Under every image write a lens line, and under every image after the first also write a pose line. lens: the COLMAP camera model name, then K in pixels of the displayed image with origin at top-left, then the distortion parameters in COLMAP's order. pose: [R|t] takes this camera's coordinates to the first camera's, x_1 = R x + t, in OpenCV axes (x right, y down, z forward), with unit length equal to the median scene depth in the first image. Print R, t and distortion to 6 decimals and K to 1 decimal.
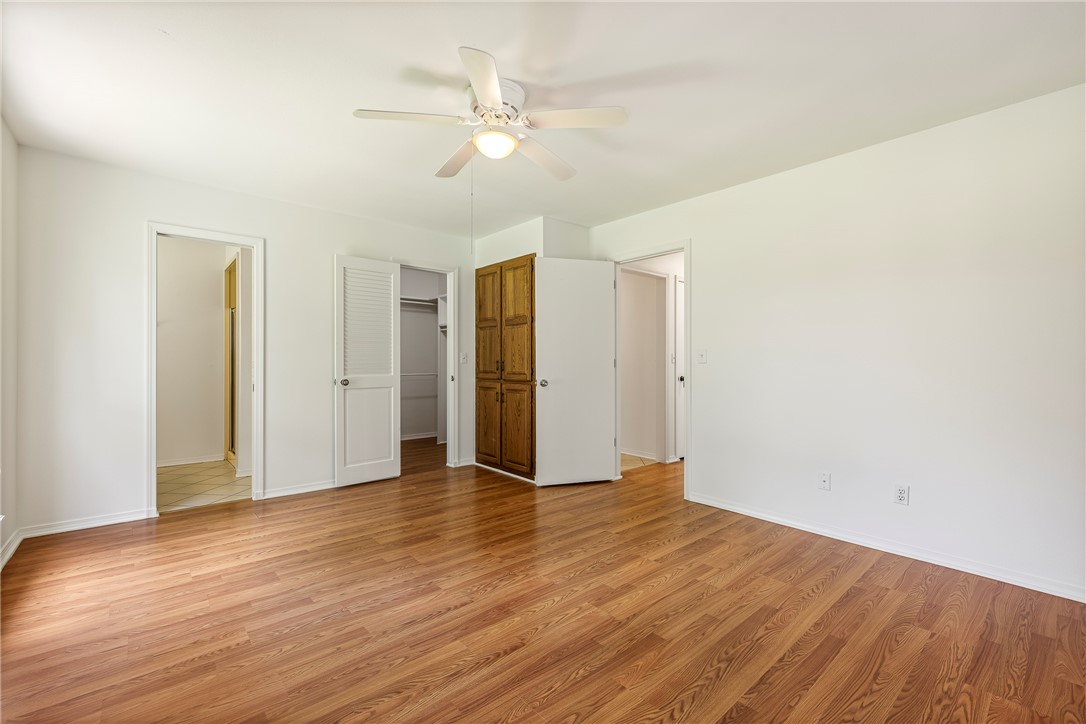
lens RADIAL K [[453.6, 0, 543.5], [0, 453.6, 360.4], [0, 0, 1]] dist [0.002105, 0.000469]
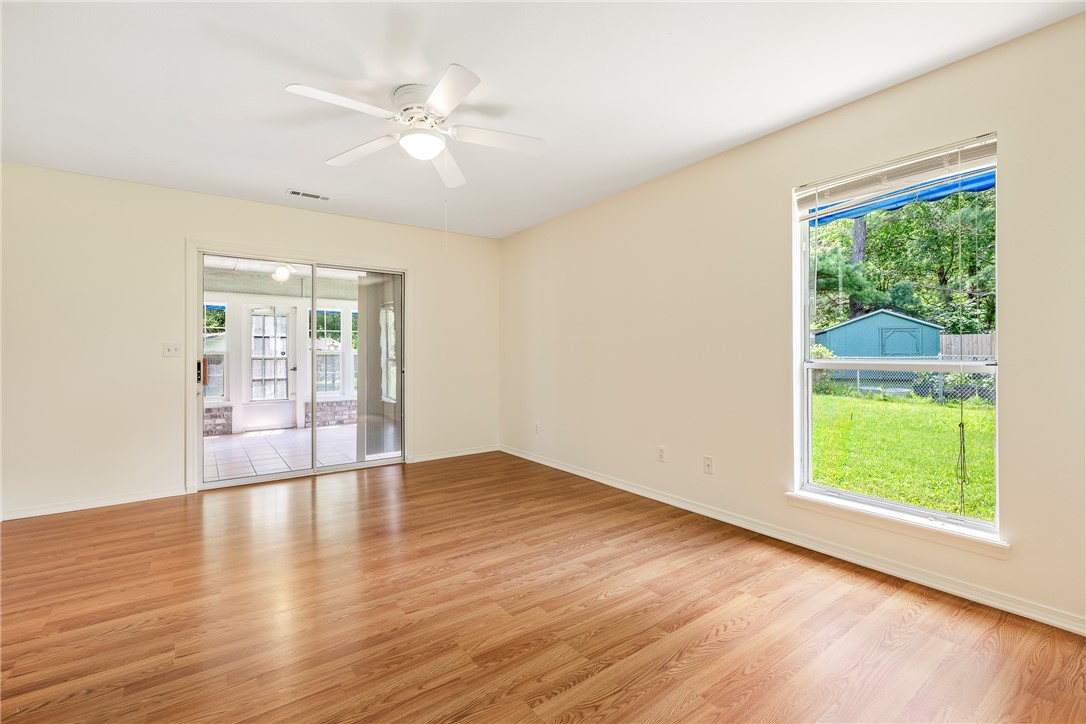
lens RADIAL K [[453.6, 0, 544.9], [0, 453.6, 356.8], [0, 0, 1]] dist [0.002105, 0.000469]
pose [[-0.996693, -0.000539, 0.081261, -0.462253], [-0.000427, 0.999999, 0.001397, 0.008027], [-0.081261, 0.001357, -0.996692, 1.970971]]
